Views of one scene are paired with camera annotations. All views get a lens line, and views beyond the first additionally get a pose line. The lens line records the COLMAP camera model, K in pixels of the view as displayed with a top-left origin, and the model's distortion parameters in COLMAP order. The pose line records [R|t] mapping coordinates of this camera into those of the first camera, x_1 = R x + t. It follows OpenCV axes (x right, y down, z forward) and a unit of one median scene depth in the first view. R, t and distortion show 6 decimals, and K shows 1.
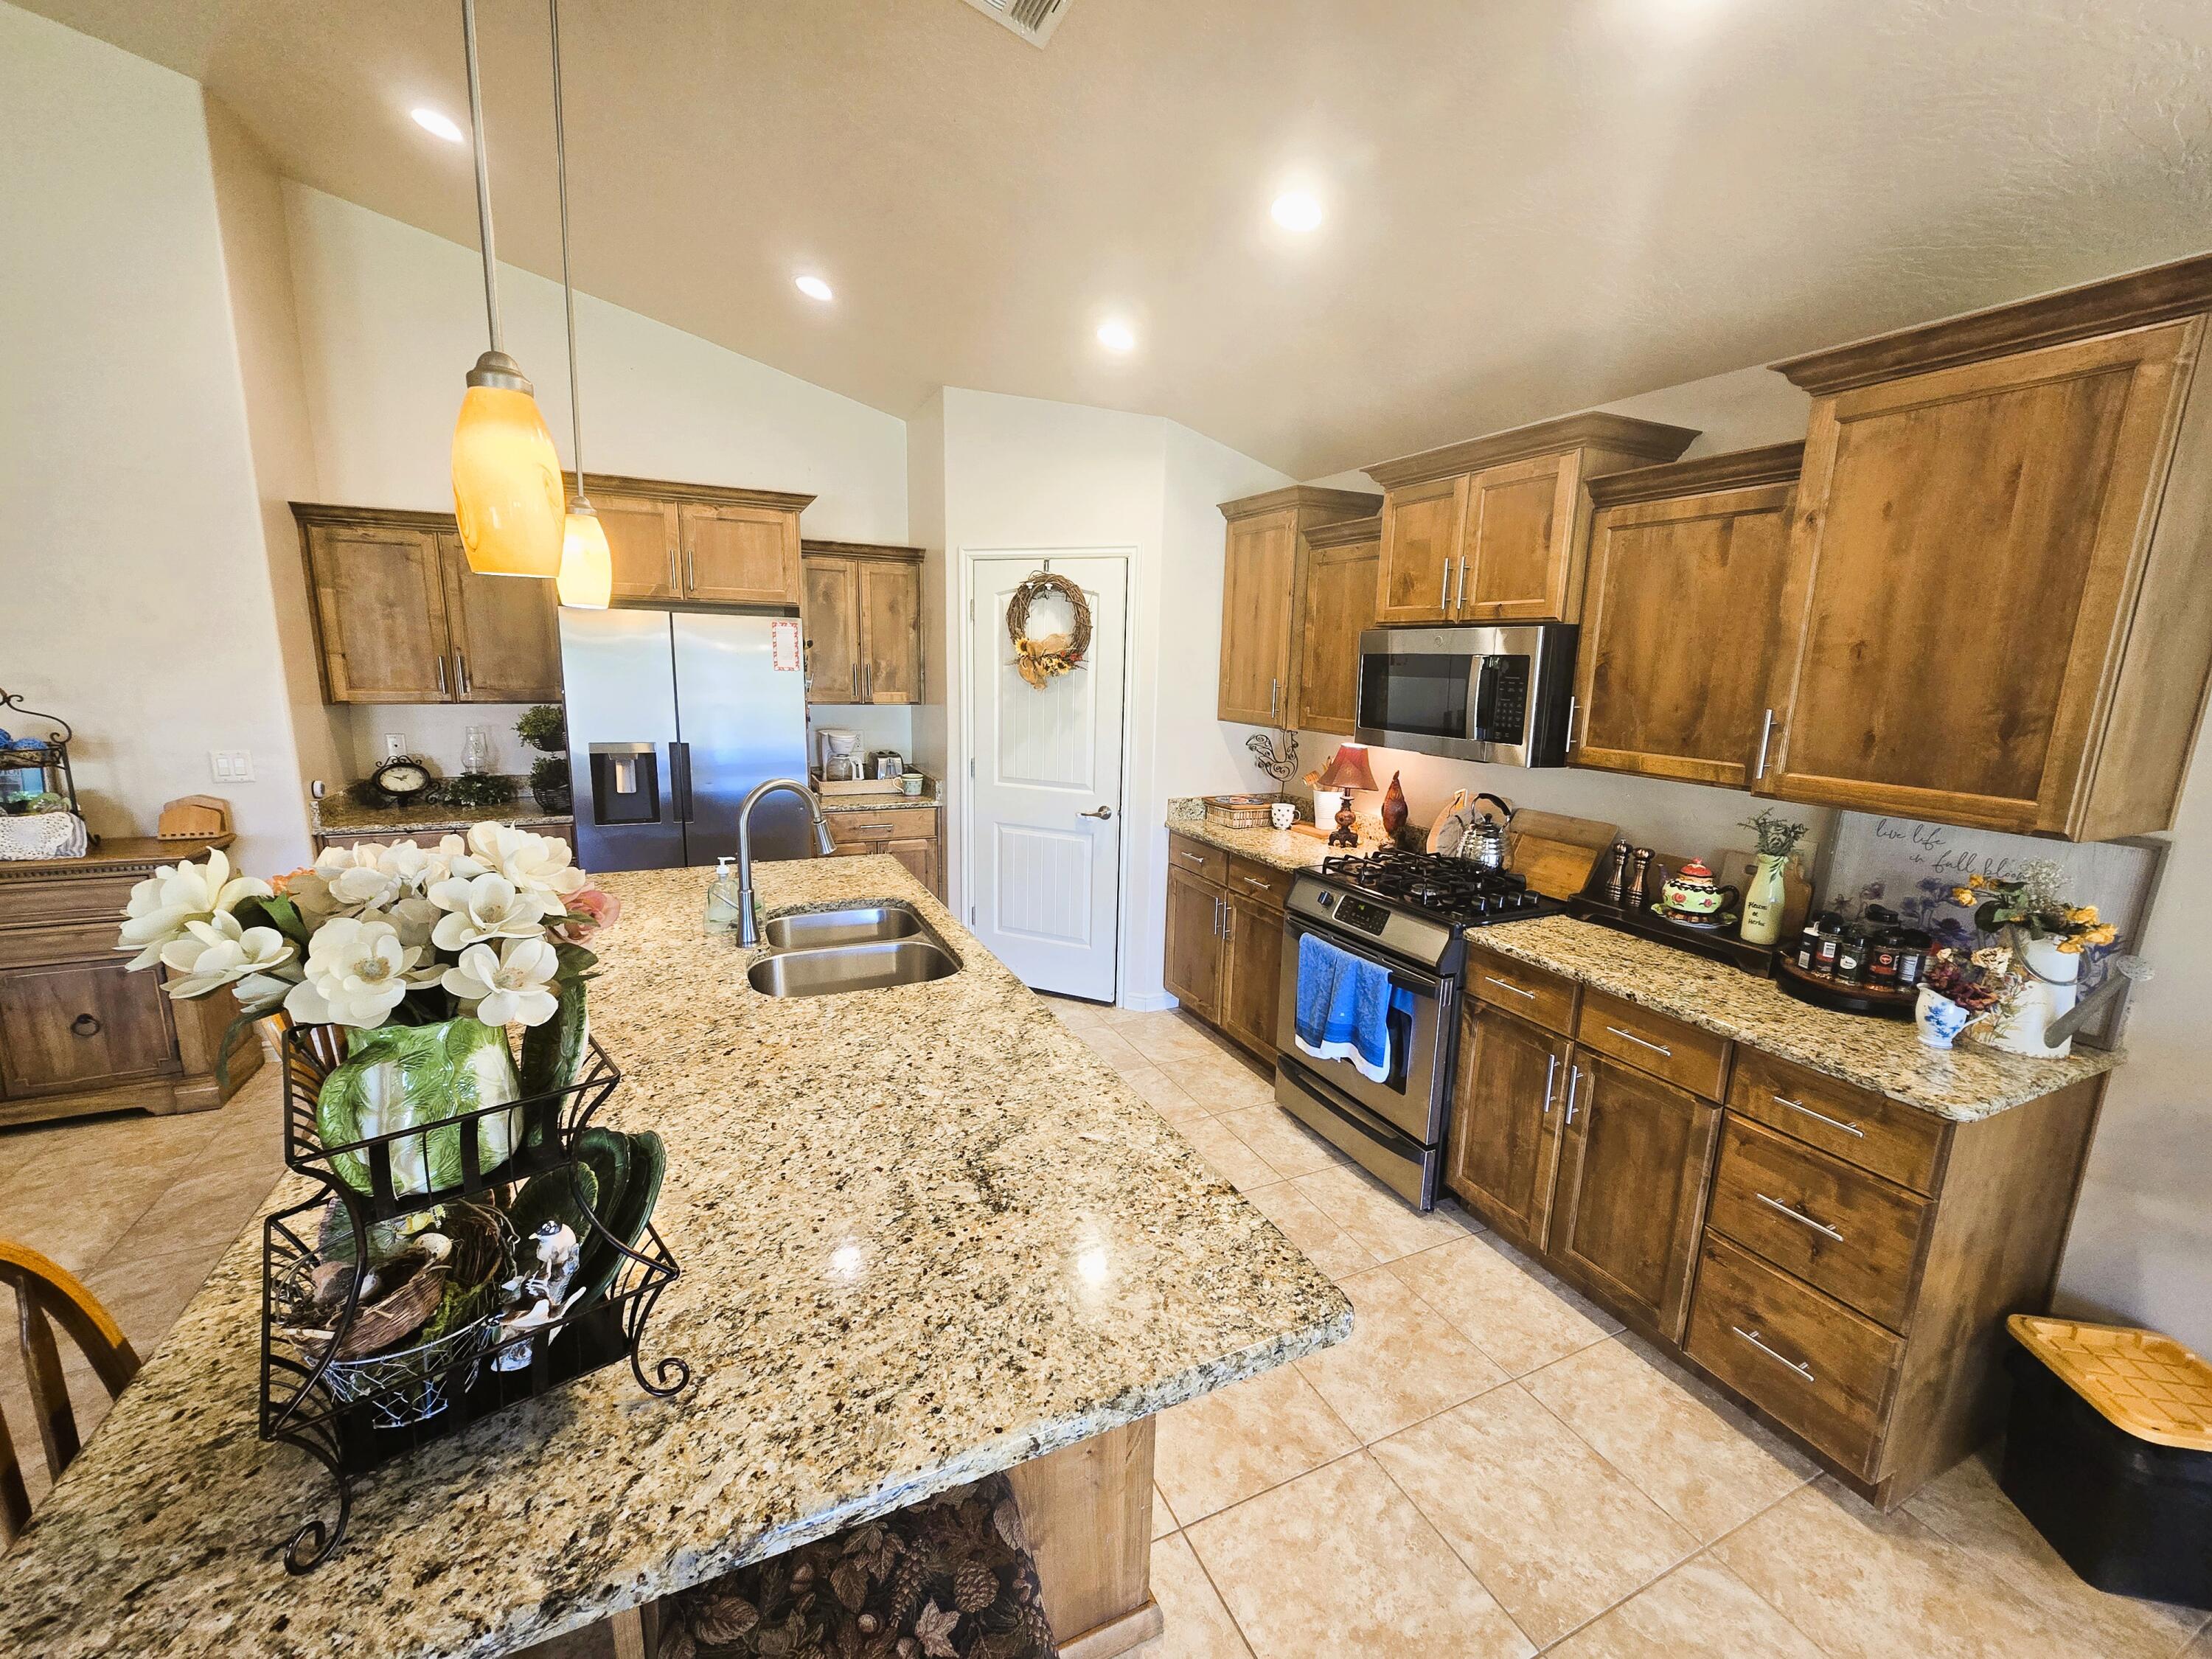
lens RADIAL K [[905.5, 0, 1111.5], [0, 905.5, 837.5], [0, 0, 1]] dist [-0.007991, 0.004292]
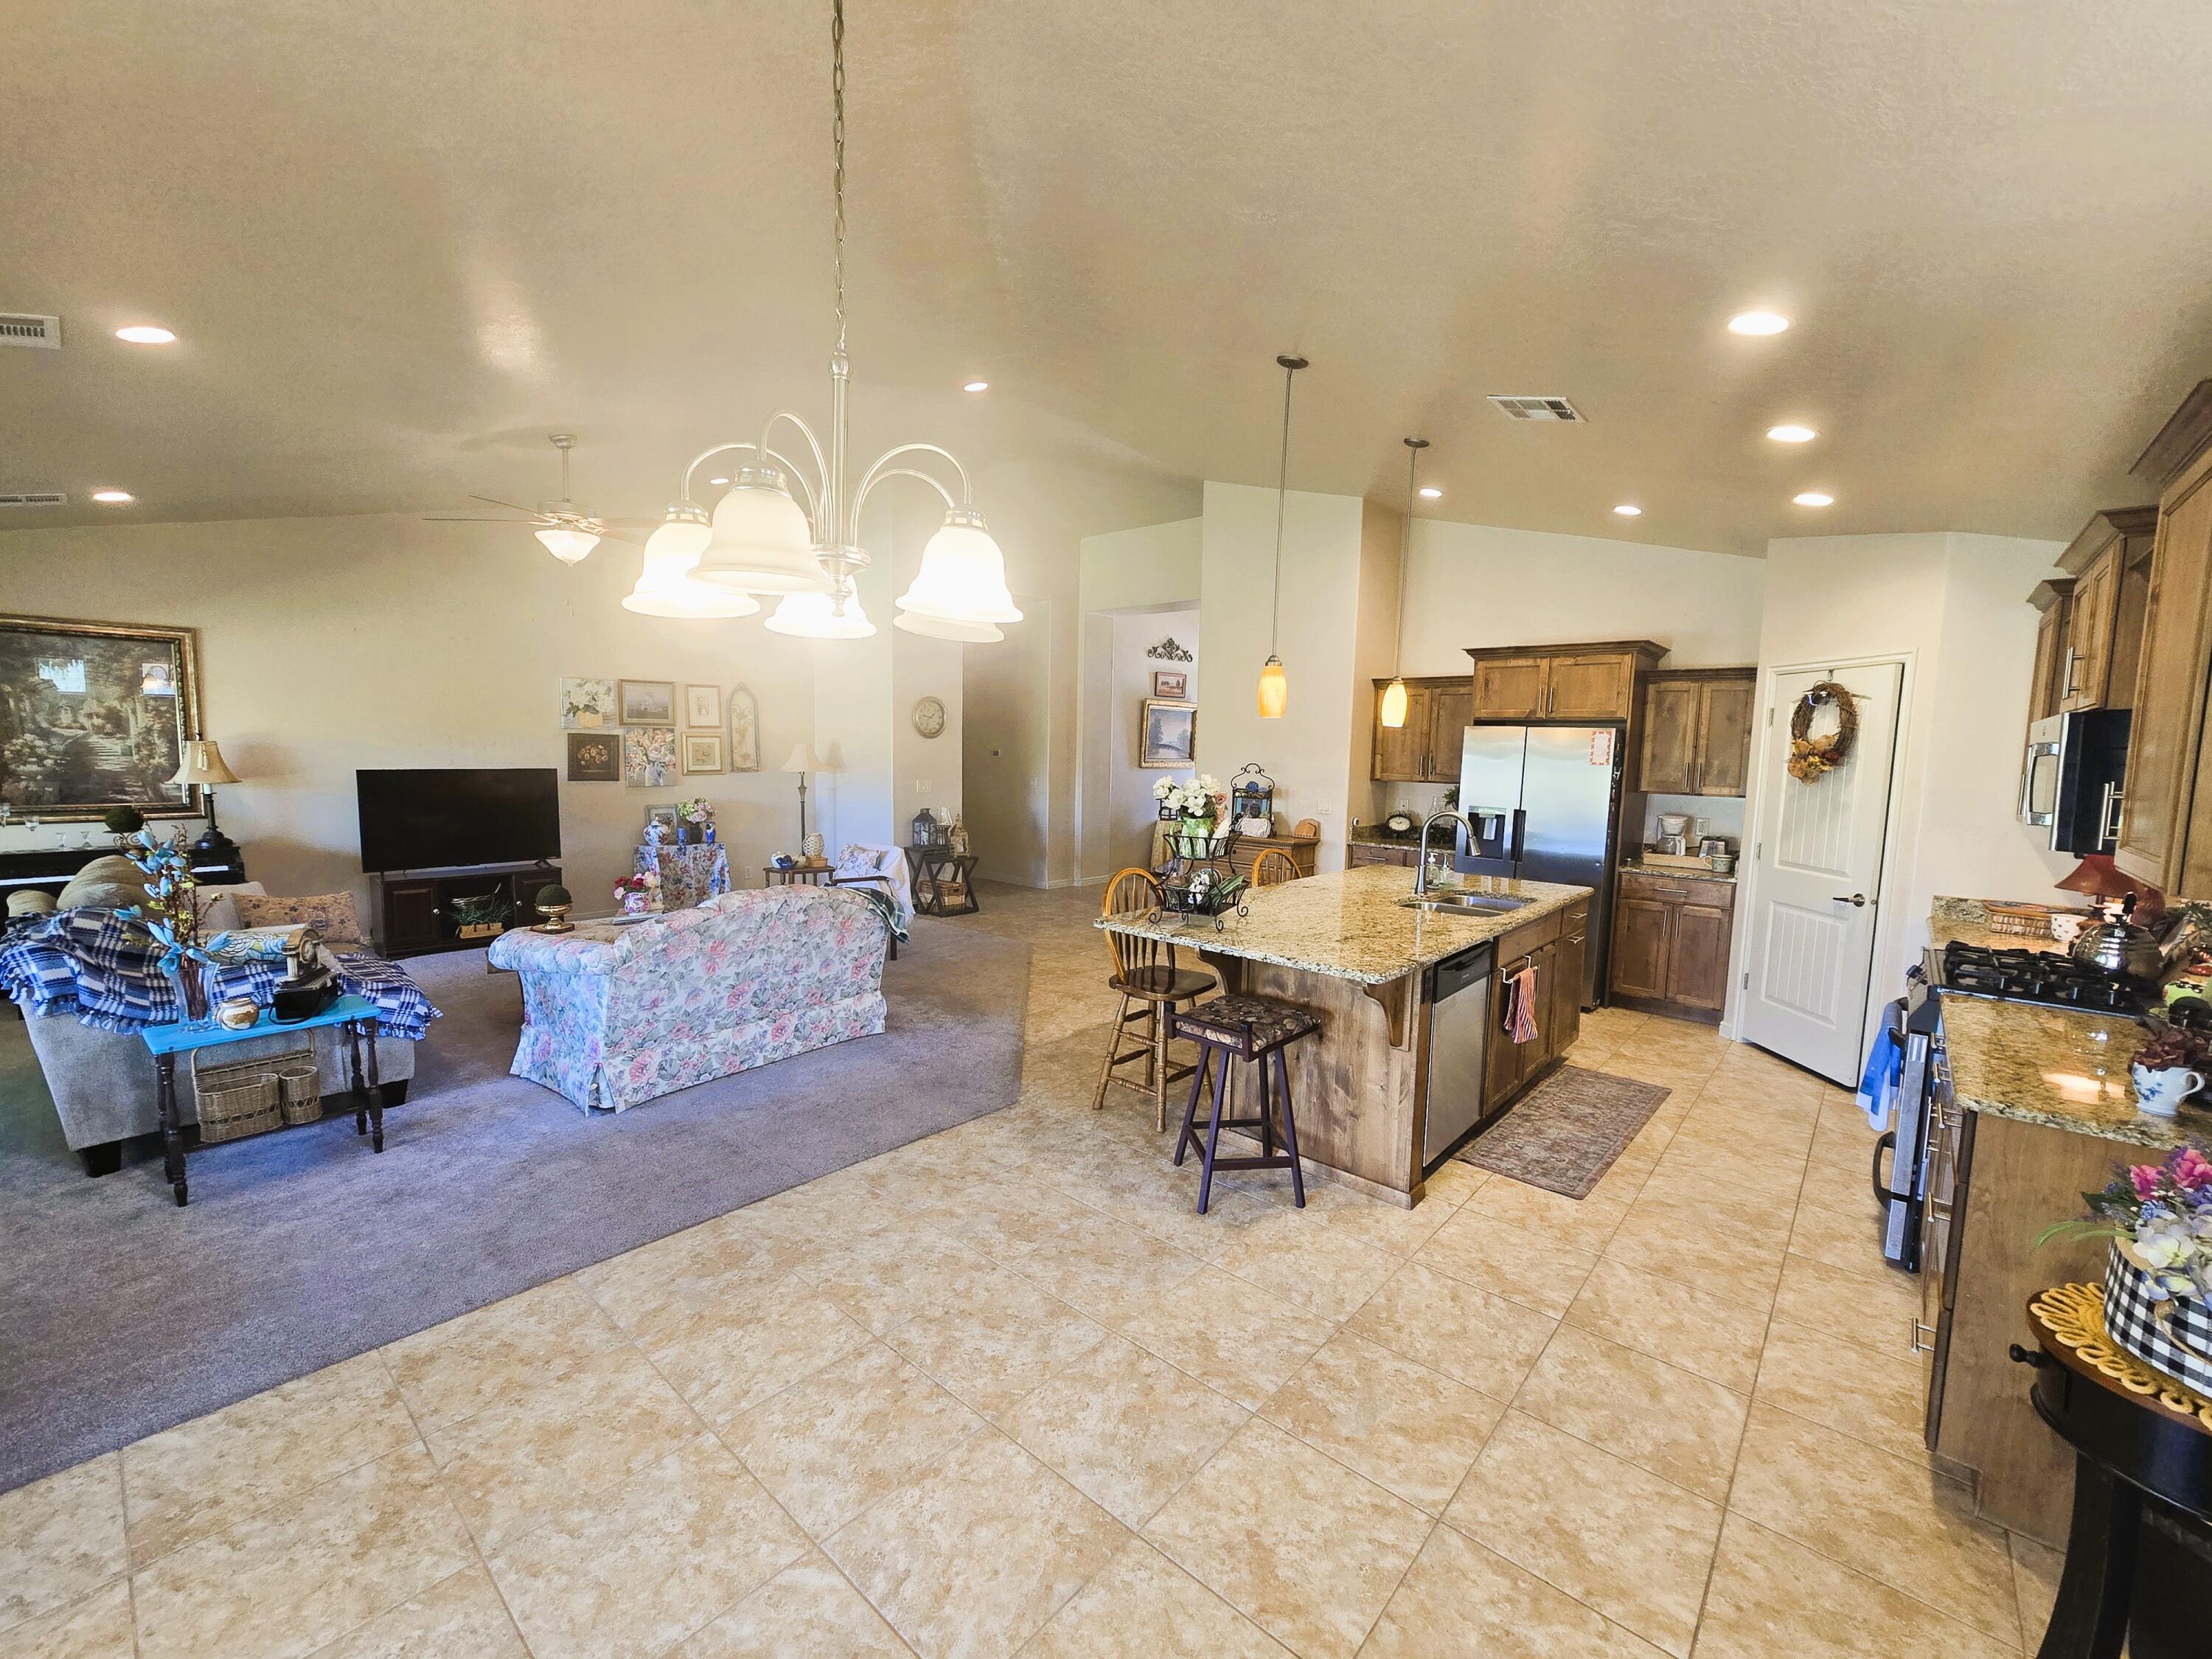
lens RADIAL K [[905.5, 0, 1113.1], [0, 905.5, 836.0], [0, 0, 1]] dist [-0.007991, 0.004292]
pose [[0.398581, 0.076369, -0.913948, 0.651141], [-0.194620, 0.980874, -0.002914, 0.077485], [0.896246, 0.179034, 0.405821, -0.237122]]
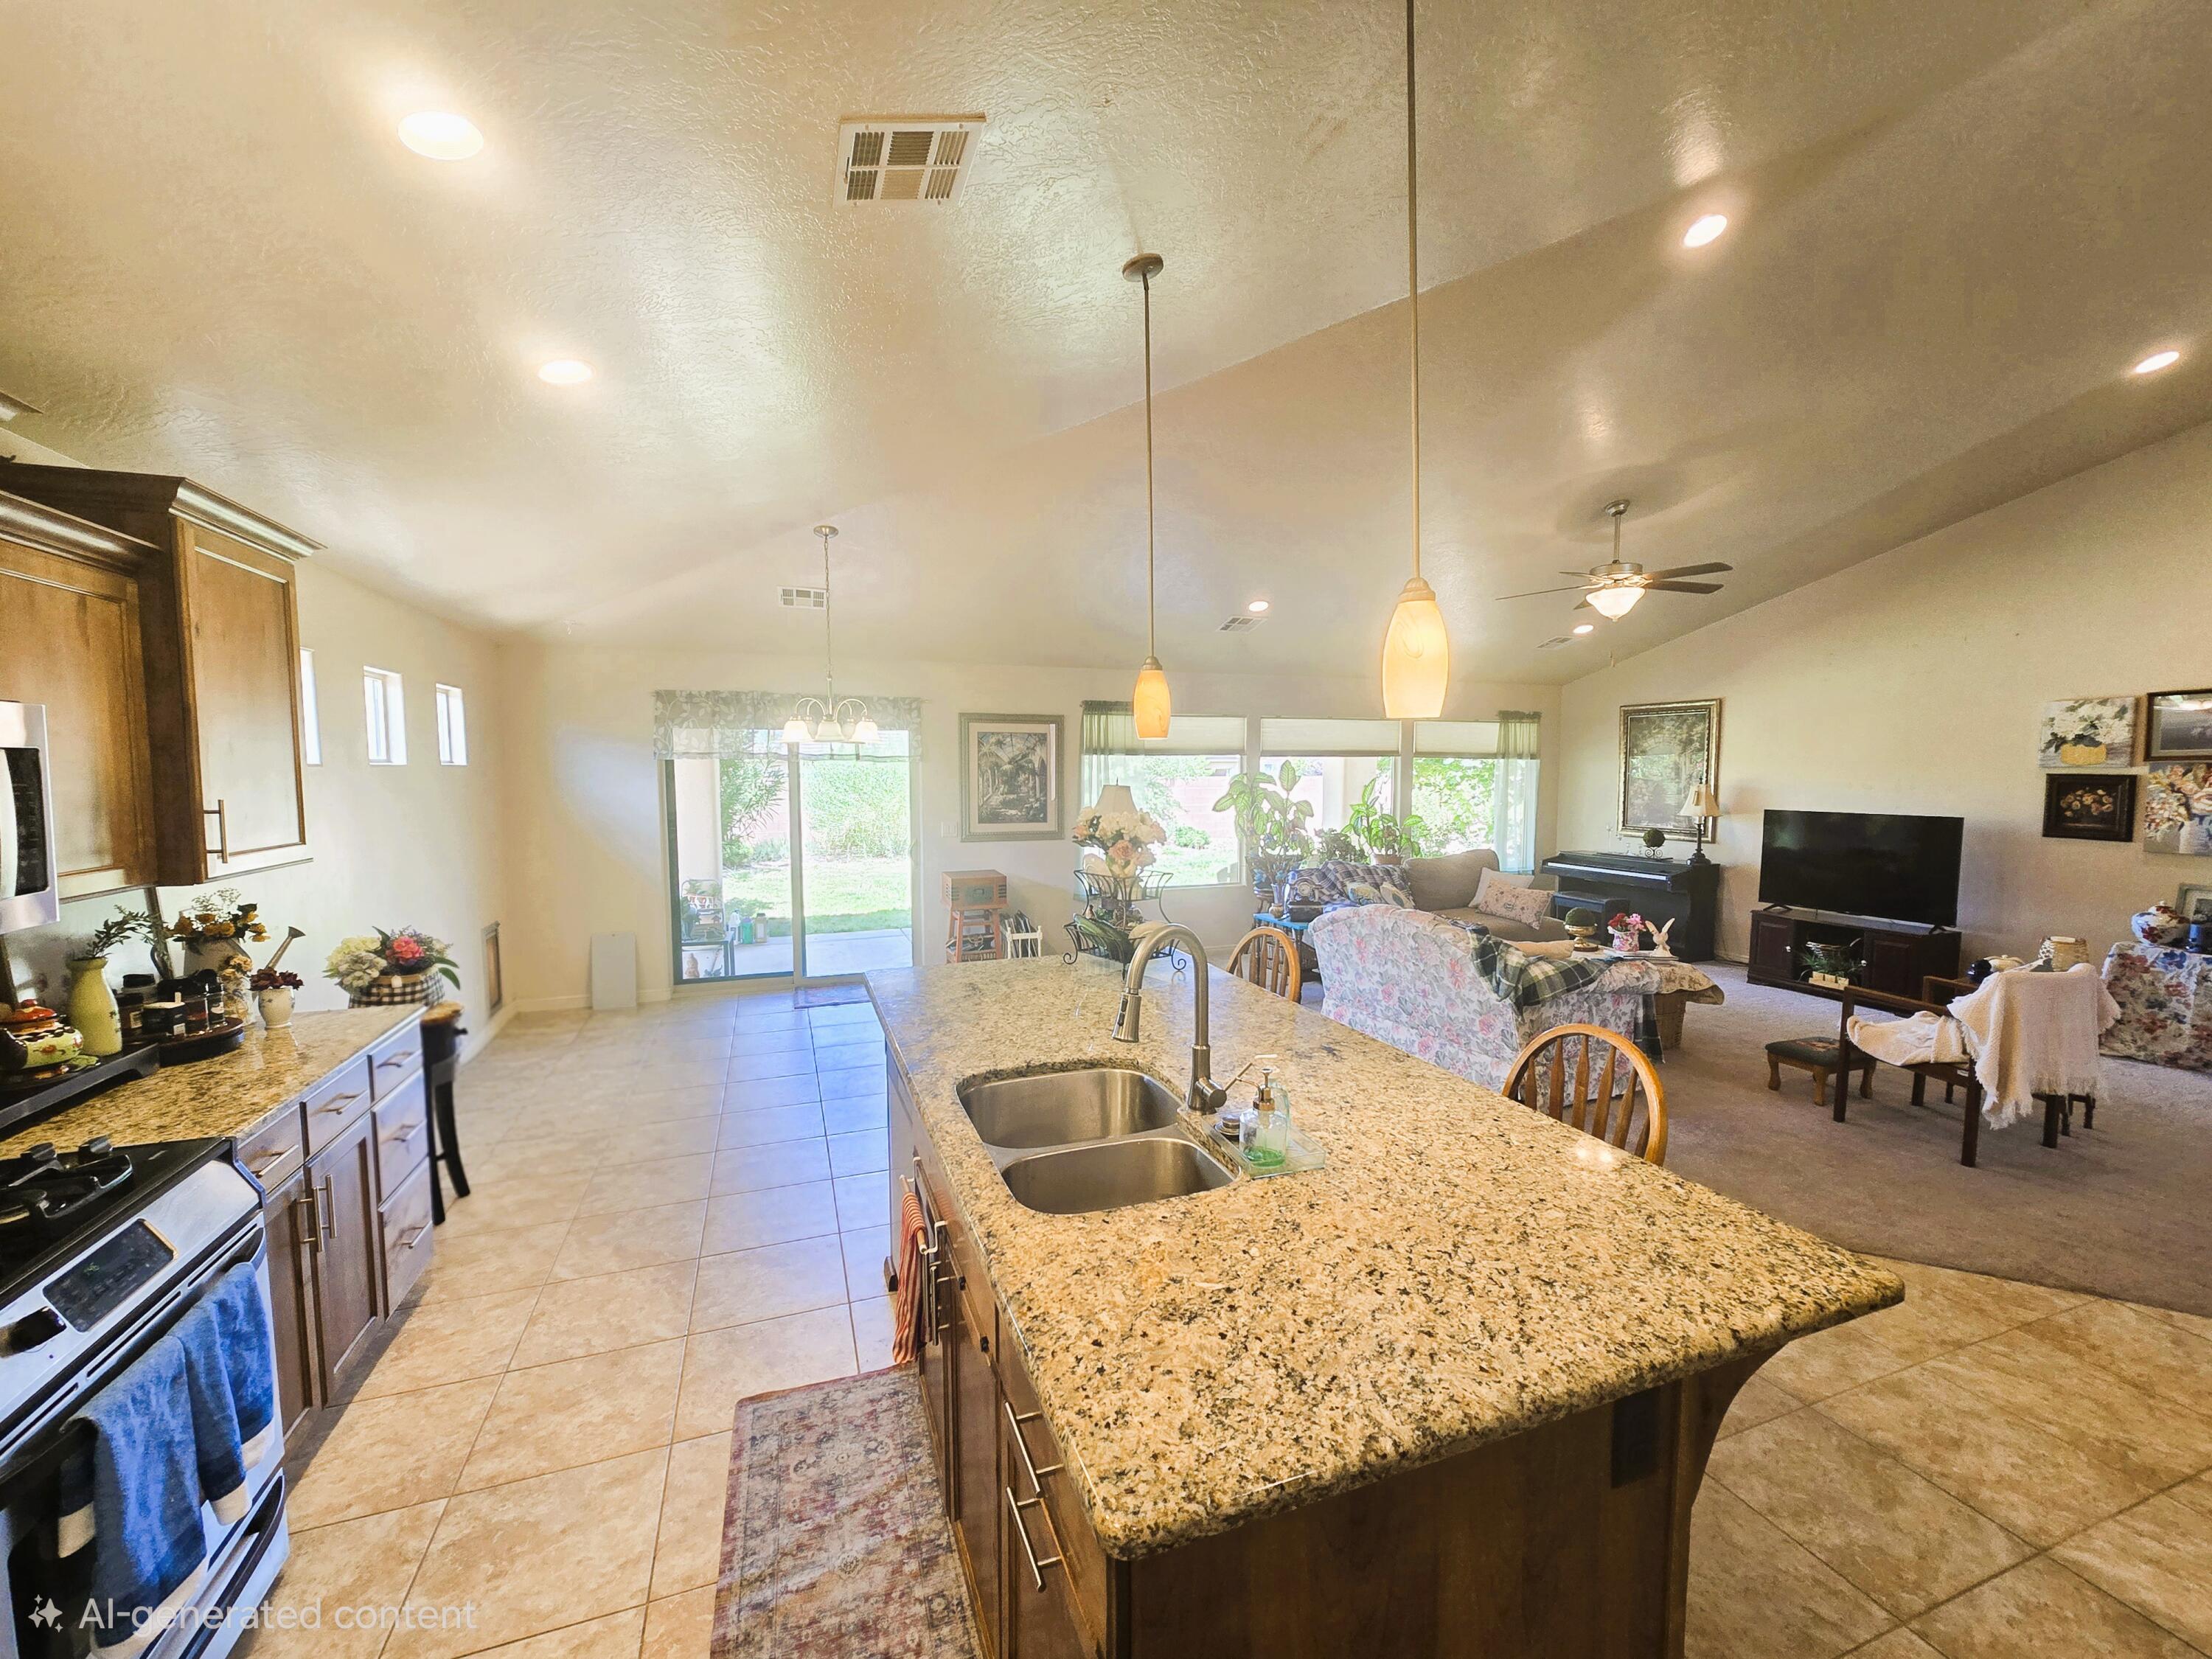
lens RADIAL K [[905.5, 0, 1116.4], [0, 905.5, 831.4], [0, 0, 1]] dist [-0.007991, 0.004292]
pose [[-0.996495, -0.029158, 0.078400, -0.226815], [-0.007075, 0.963299, 0.268337, -0.213913], [-0.083347, 0.266842, -0.960129, 1.041537]]
